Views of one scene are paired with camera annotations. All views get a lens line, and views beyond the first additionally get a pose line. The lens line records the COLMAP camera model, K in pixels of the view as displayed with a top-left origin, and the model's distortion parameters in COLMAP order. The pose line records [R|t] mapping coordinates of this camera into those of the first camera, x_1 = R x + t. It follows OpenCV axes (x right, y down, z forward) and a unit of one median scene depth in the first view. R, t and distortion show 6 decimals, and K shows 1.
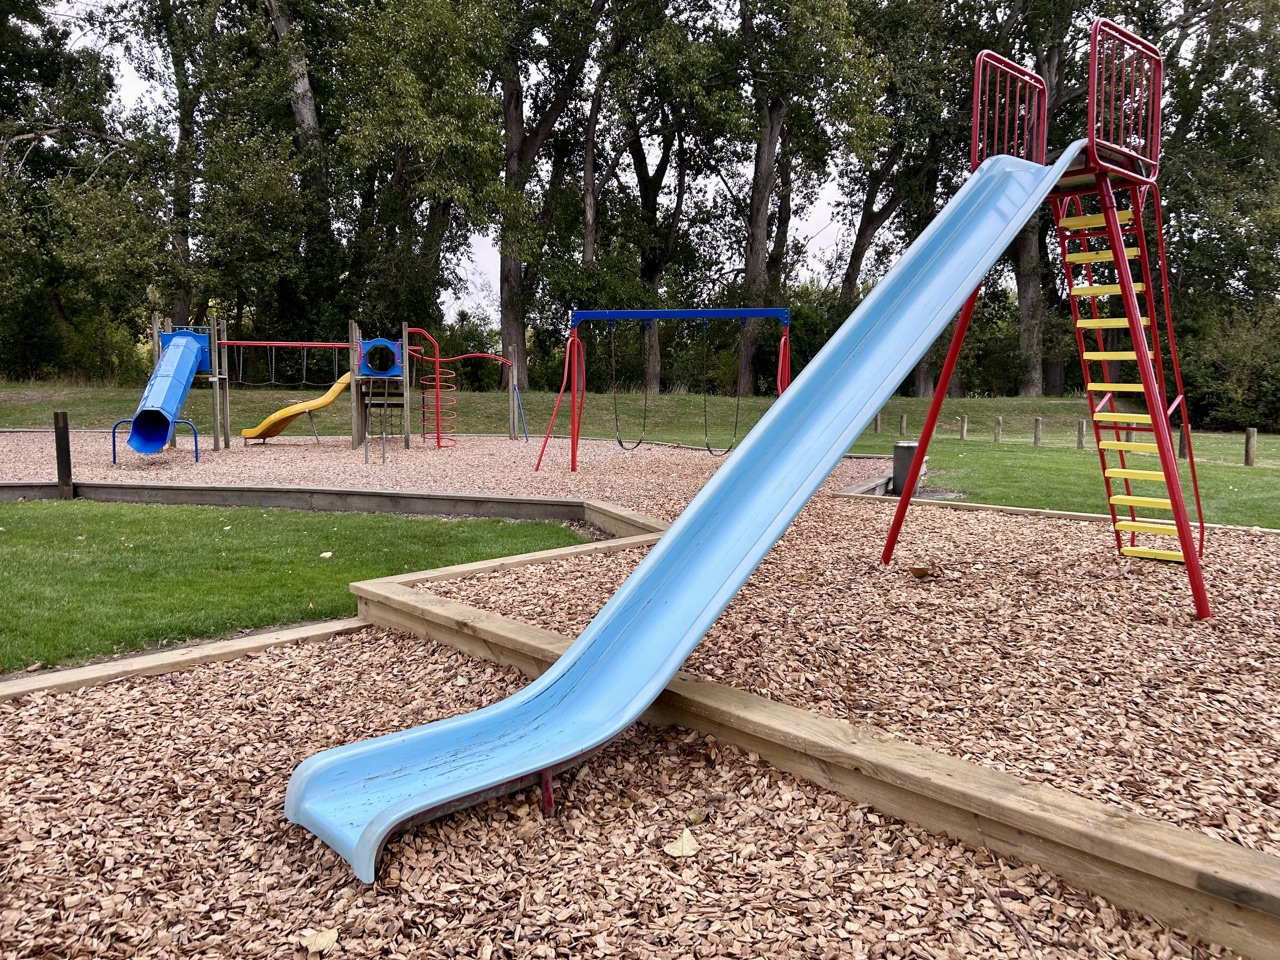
lens RADIAL K [[967.9, 0, 640.0], [0, 967.9, 480.0], [0, 0, 1]] dist [0.074343, -0.089640]
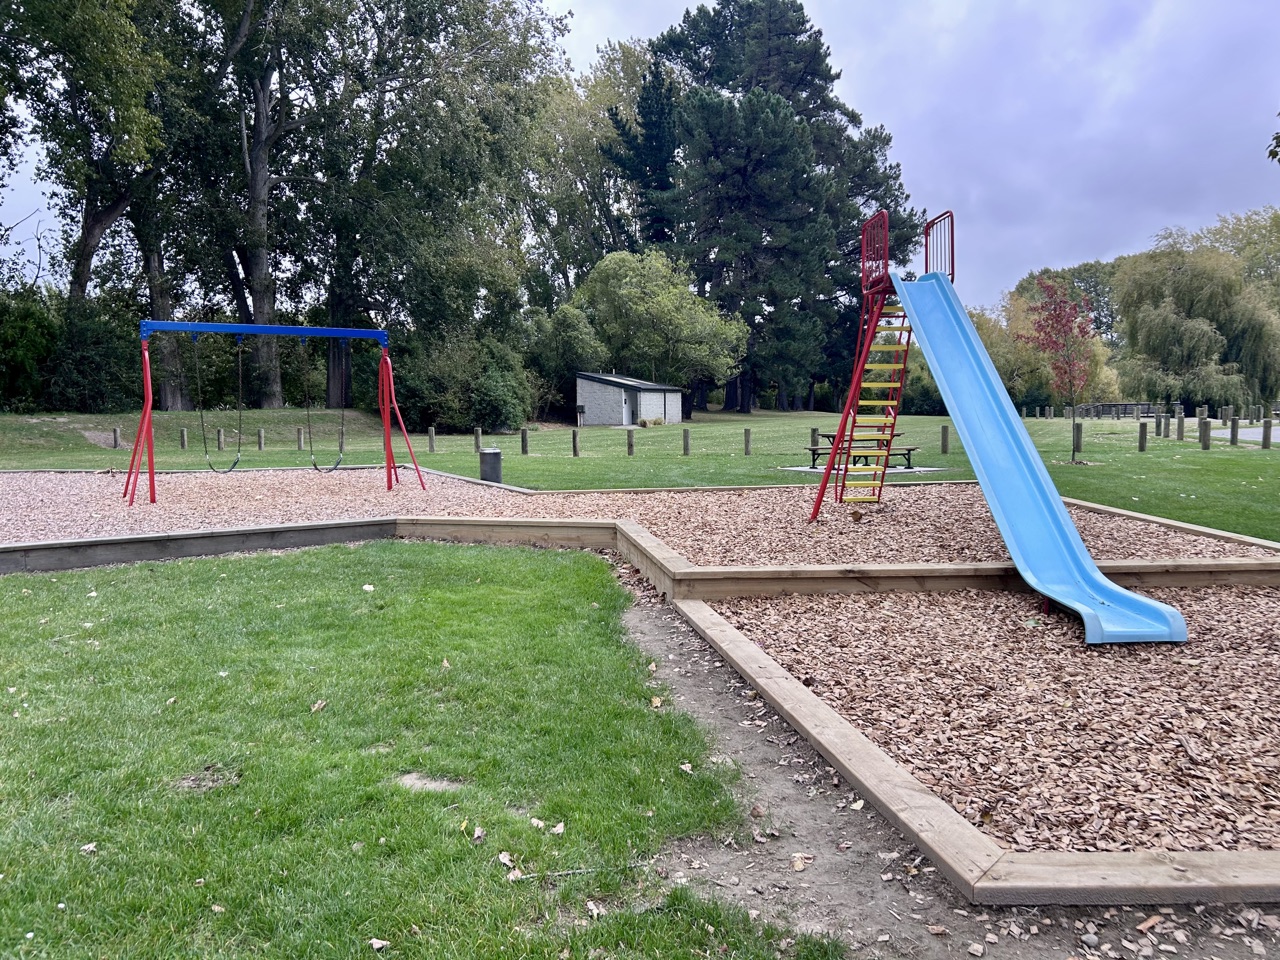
lens RADIAL K [[967.9, 0, 640.0], [0, 967.9, 480.0], [0, 0, 1]] dist [0.074343, -0.089640]
pose [[0.630013, -0.077888, 0.772668, -0.203216], [0.086322, 0.995816, 0.029998, -0.007908], [-0.771772, 0.047799, 0.634101, 0.046099]]
